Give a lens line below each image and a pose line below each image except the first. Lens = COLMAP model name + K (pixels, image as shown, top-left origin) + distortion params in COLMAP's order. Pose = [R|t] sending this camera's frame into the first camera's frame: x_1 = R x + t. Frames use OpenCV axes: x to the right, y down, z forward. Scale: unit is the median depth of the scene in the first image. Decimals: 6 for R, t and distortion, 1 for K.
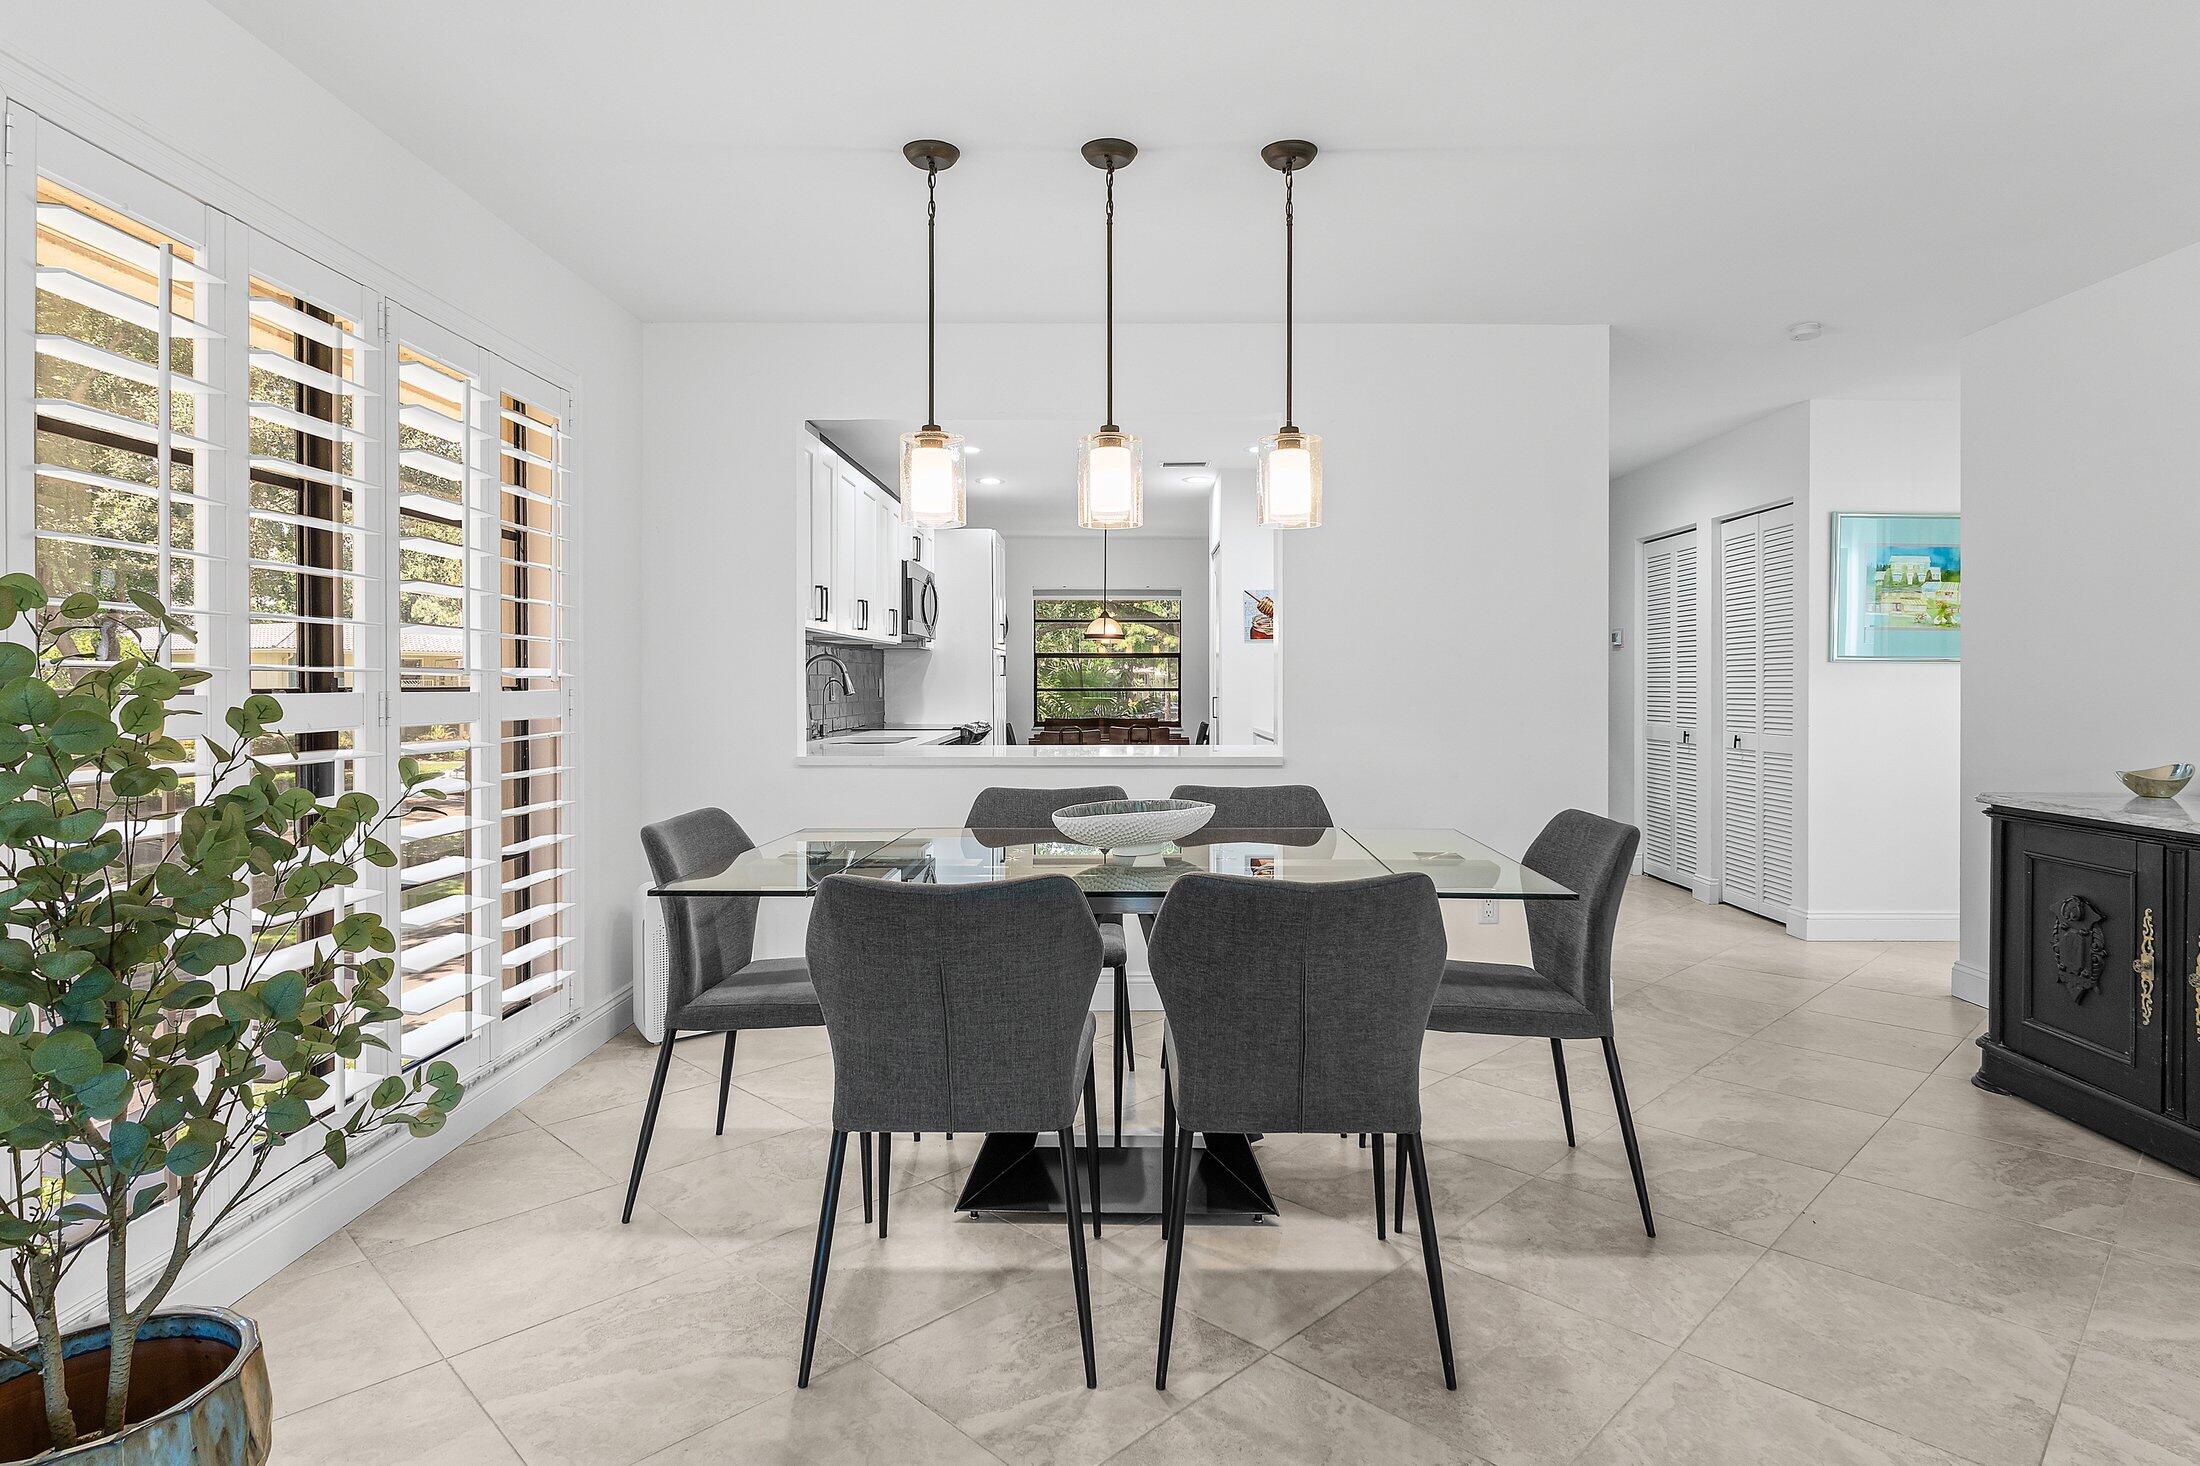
lens RADIAL K [[1177.5, 0, 1113.0], [0, 1177.5, 678.5], [0, 0, 1]] dist [-0.003053, -0.000734]
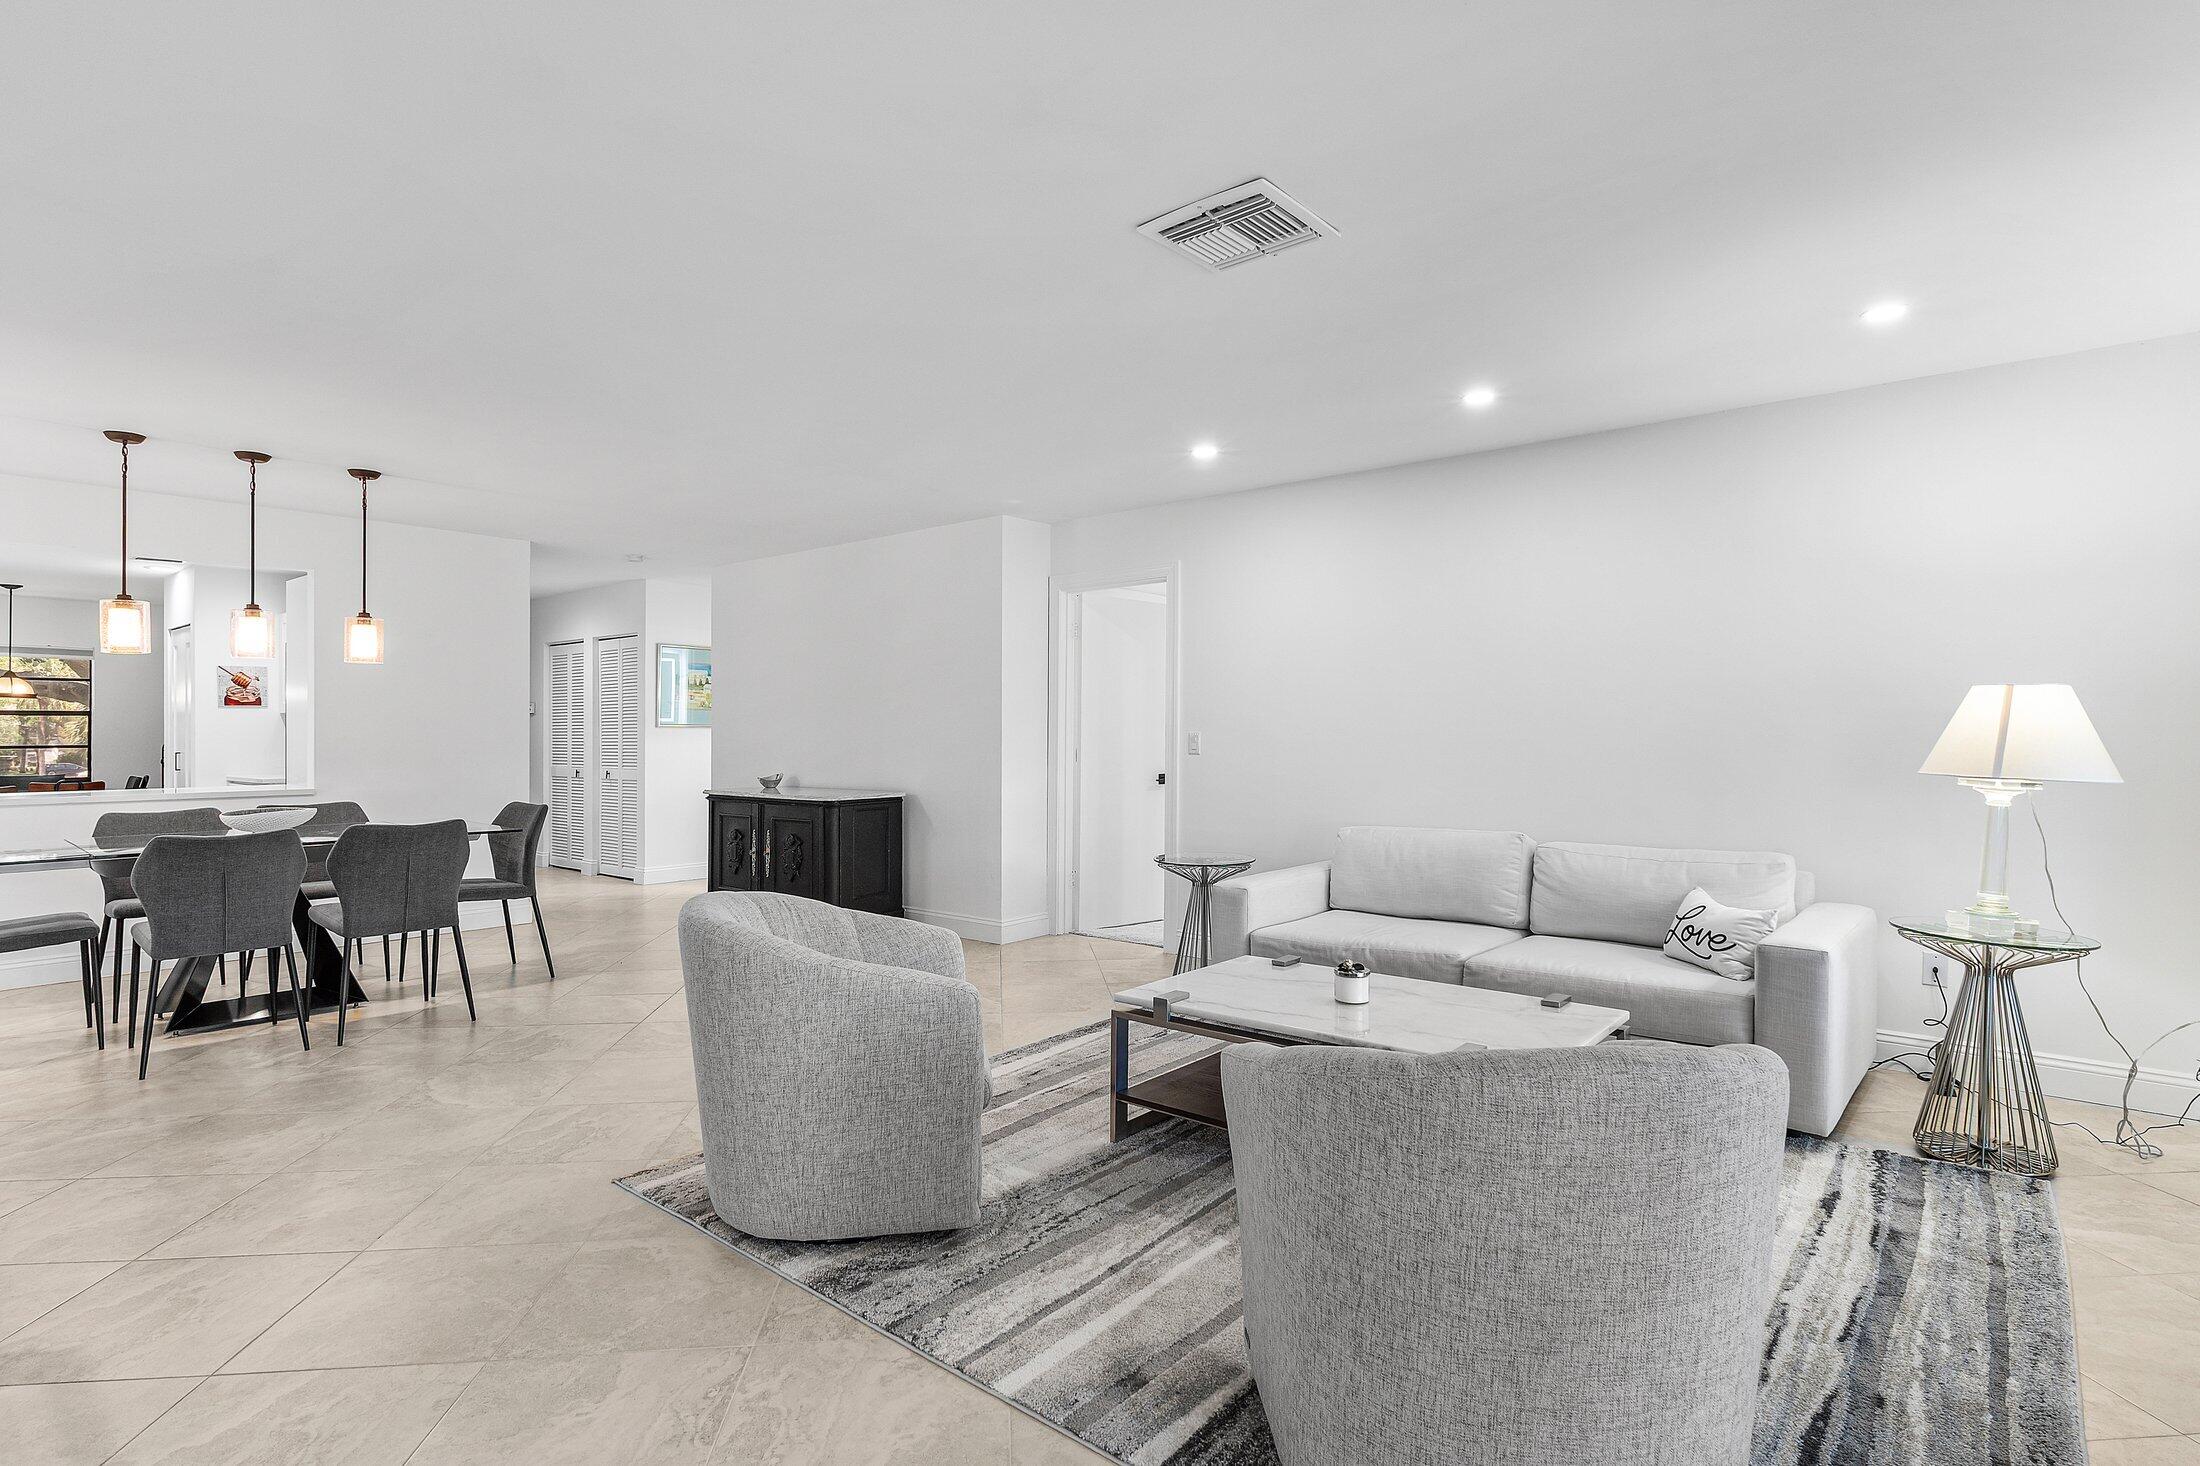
lens RADIAL K [[1077.0, 0, 1089.2], [0, 1077.0, 725.6], [0, 0, 1]] dist [-0.002884, 0.002462]
pose [[0.630911, 0.001911, 0.775853, -0.239393], [0.001200, 0.999993, -0.003439, -0.009456], [-0.775855, 0.003101, 0.630904, -0.531999]]
